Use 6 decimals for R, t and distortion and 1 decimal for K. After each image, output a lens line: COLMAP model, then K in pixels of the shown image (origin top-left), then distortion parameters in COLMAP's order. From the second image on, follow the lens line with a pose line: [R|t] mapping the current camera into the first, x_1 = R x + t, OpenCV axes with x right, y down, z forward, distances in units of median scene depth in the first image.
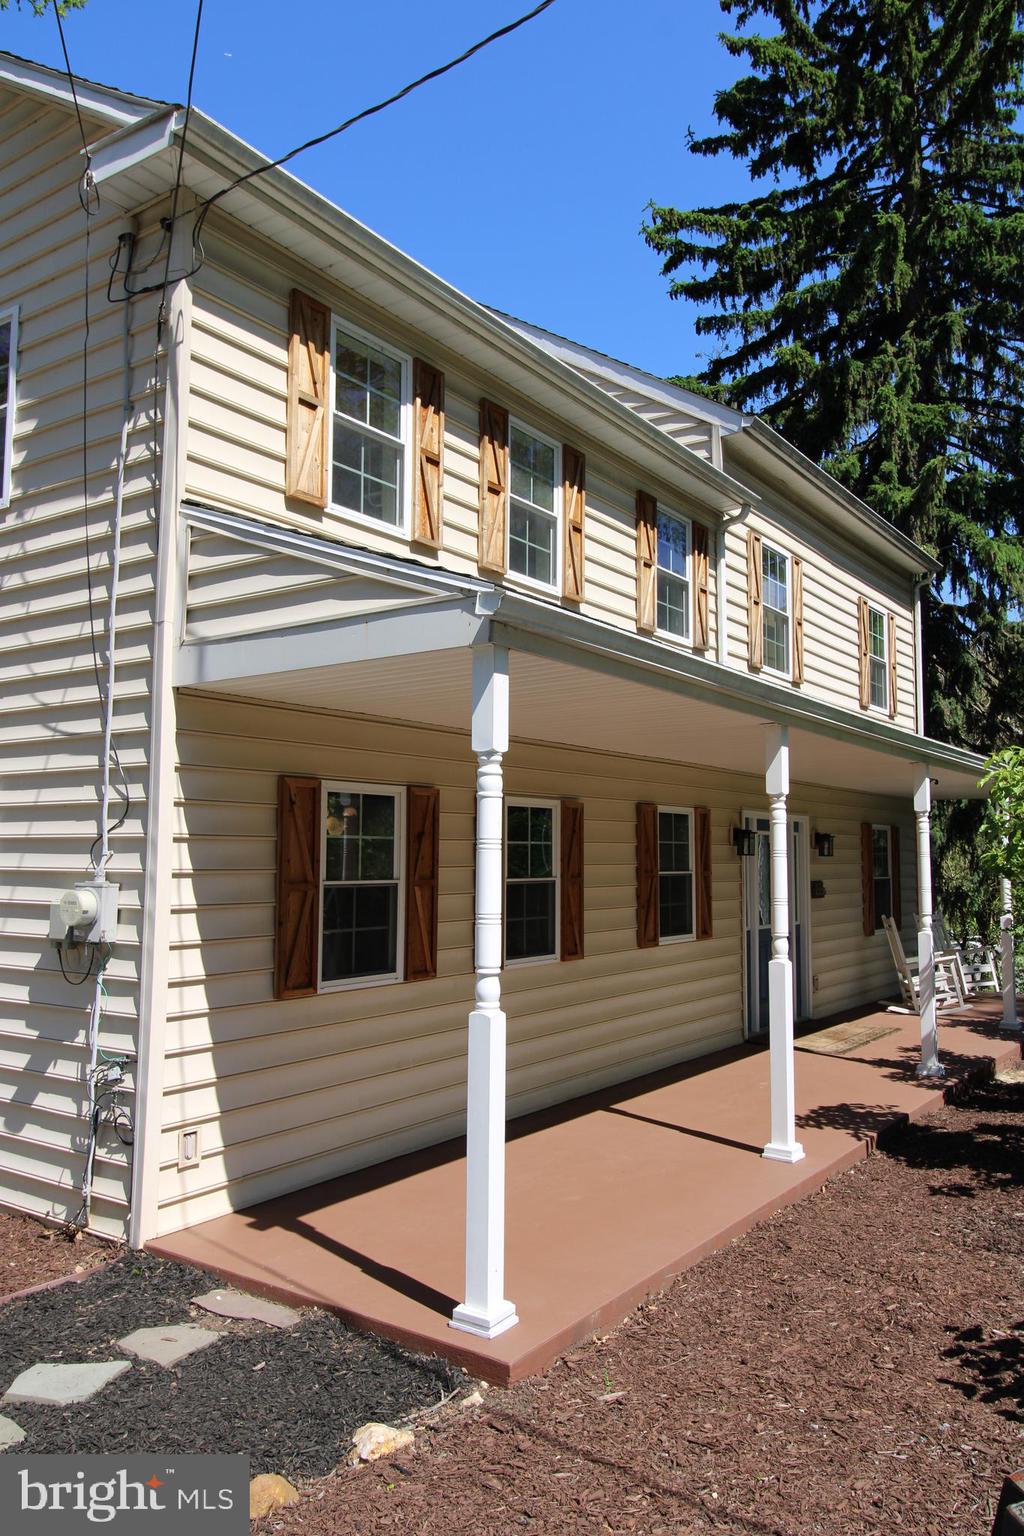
lens RADIAL K [[1124.6, 0, 511.0], [0, 1124.6, 768.2], [0, 0, 1]] dist [0.009249, -0.004296]
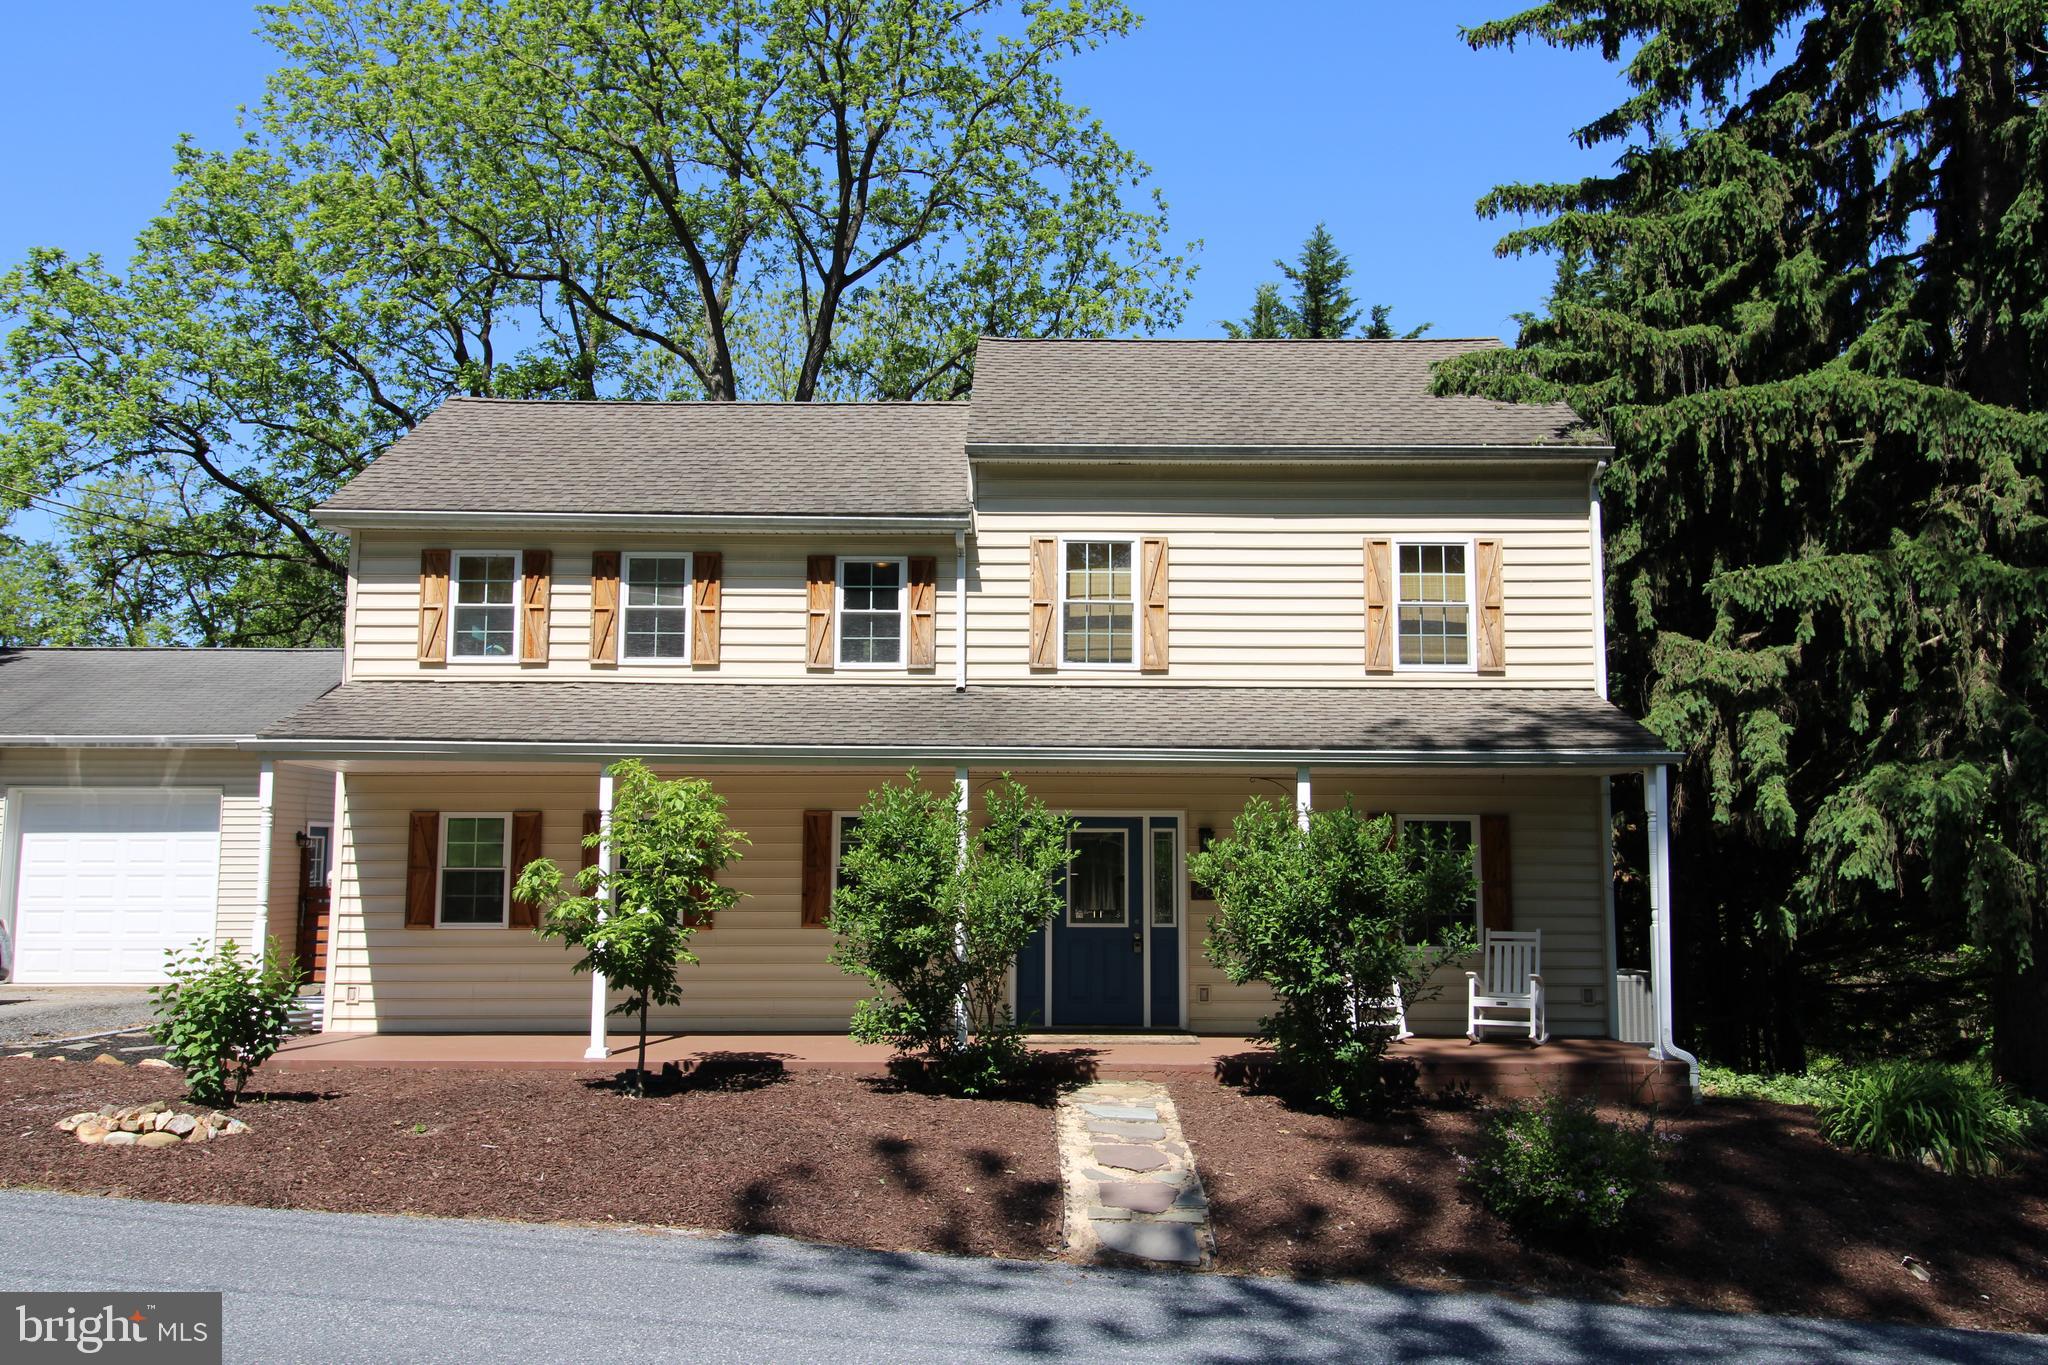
lens RADIAL K [[1634.2, 0, 1056.8], [0, 1634.2, 672.9], [0, 0, 1]] dist [0.003025, 0.000799]
pose [[0.580948, -0.092166, -0.808706, 2.675620], [0.062203, 0.995690, -0.068792, 0.031721], [0.811561, -0.010339, 0.584177, 0.269936]]
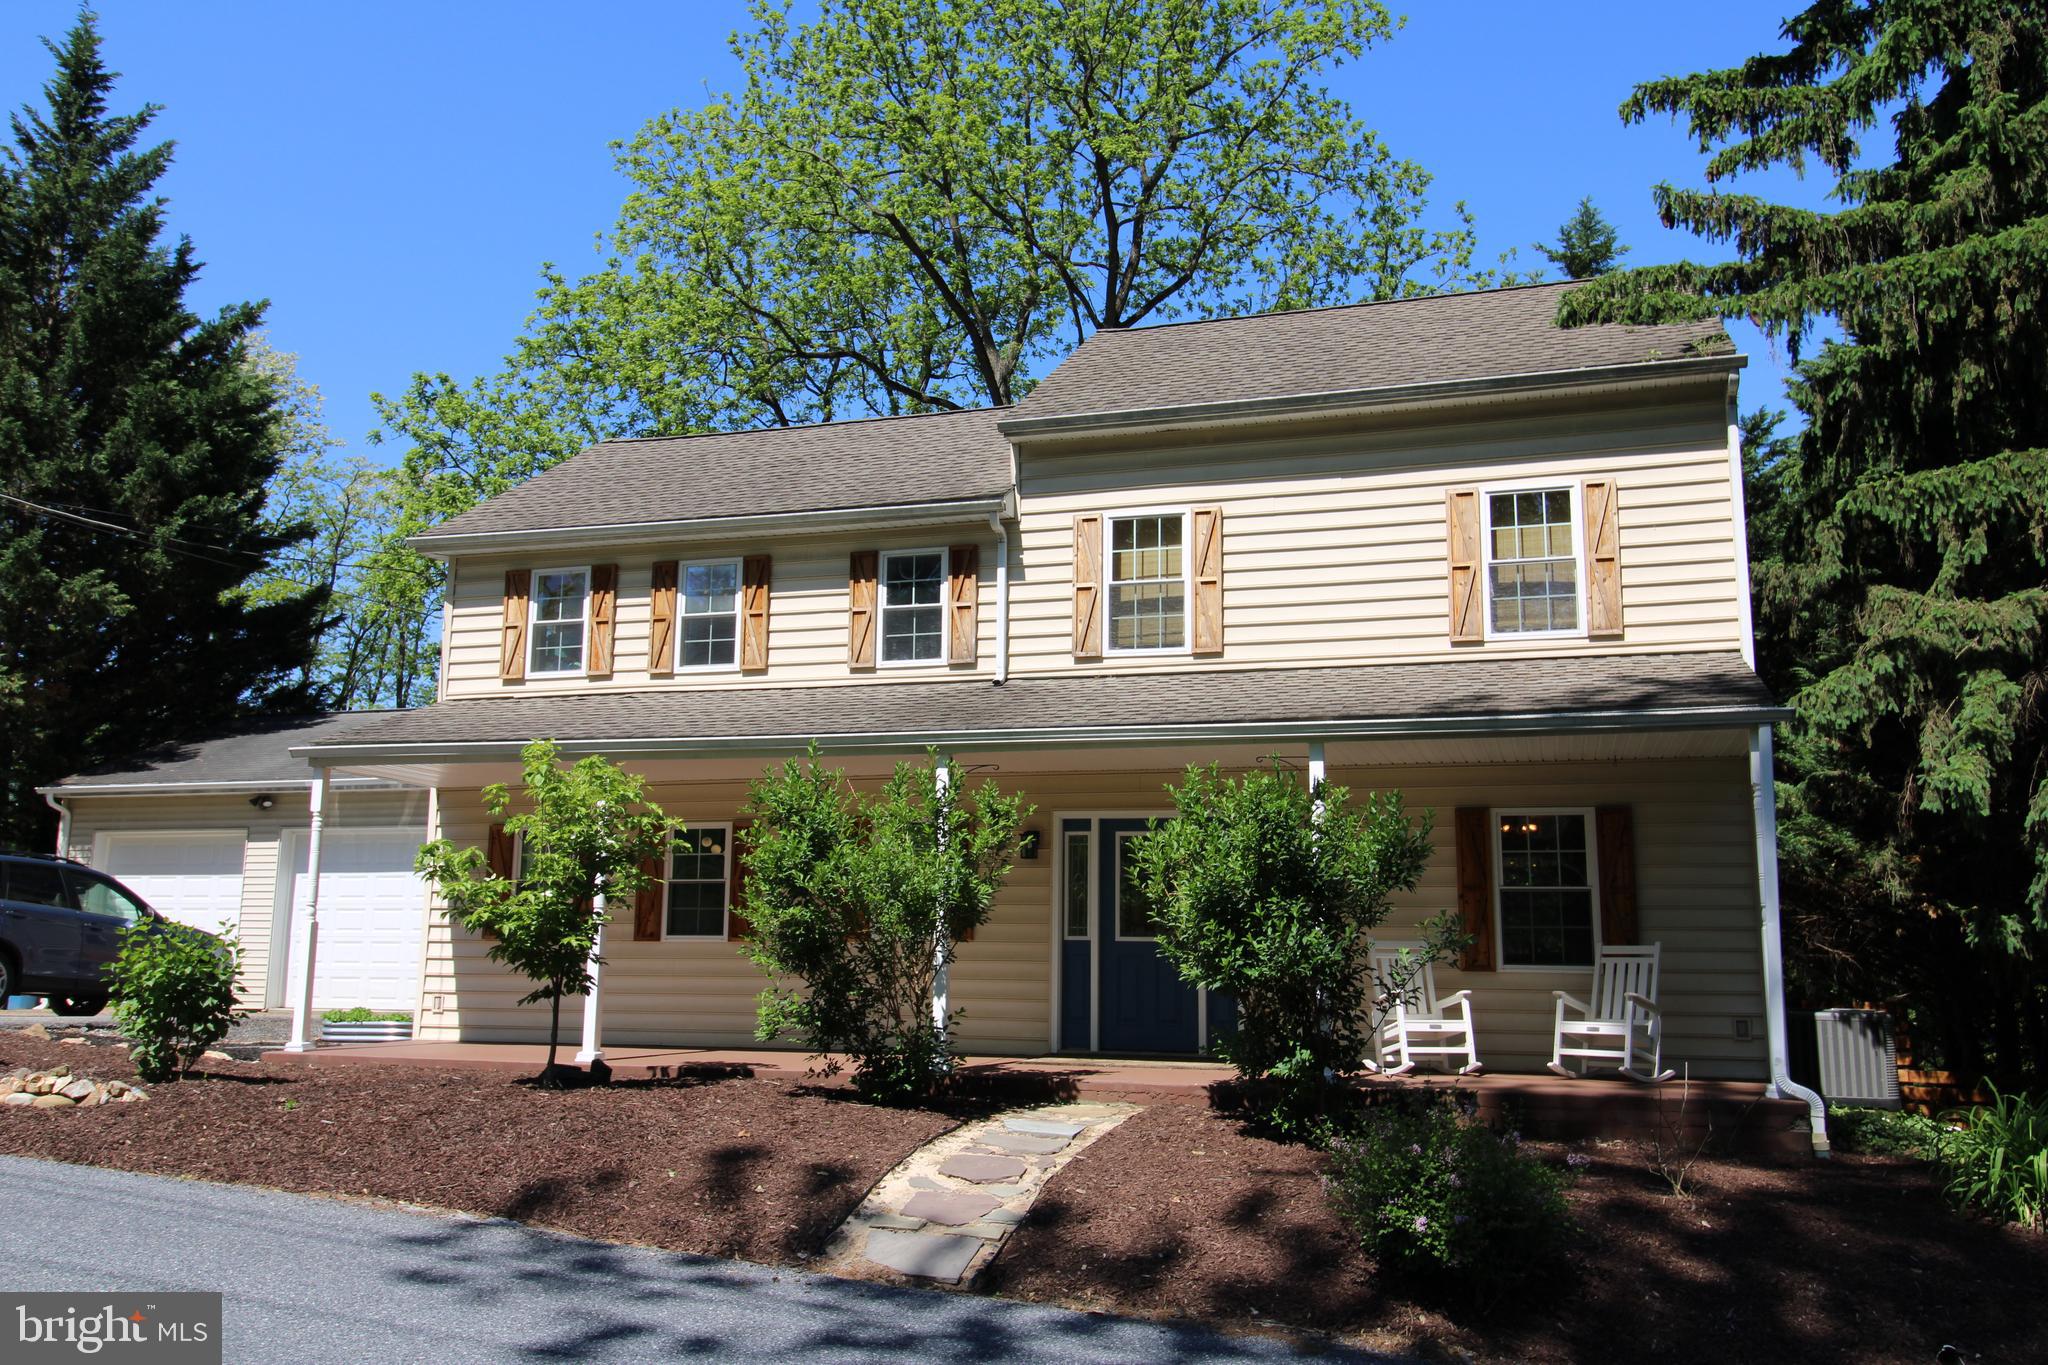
lens RADIAL K [[1634.2, 0, 1042.0], [0, 1634.2, 672.3], [0, 0, 1]] dist [0.003025, 0.000799]
pose [[0.311732, -0.159655, -0.936661, 2.773736], [0.066554, 0.987030, -0.146091, 0.222361], [0.947836, -0.016797, 0.318314, 0.999409]]
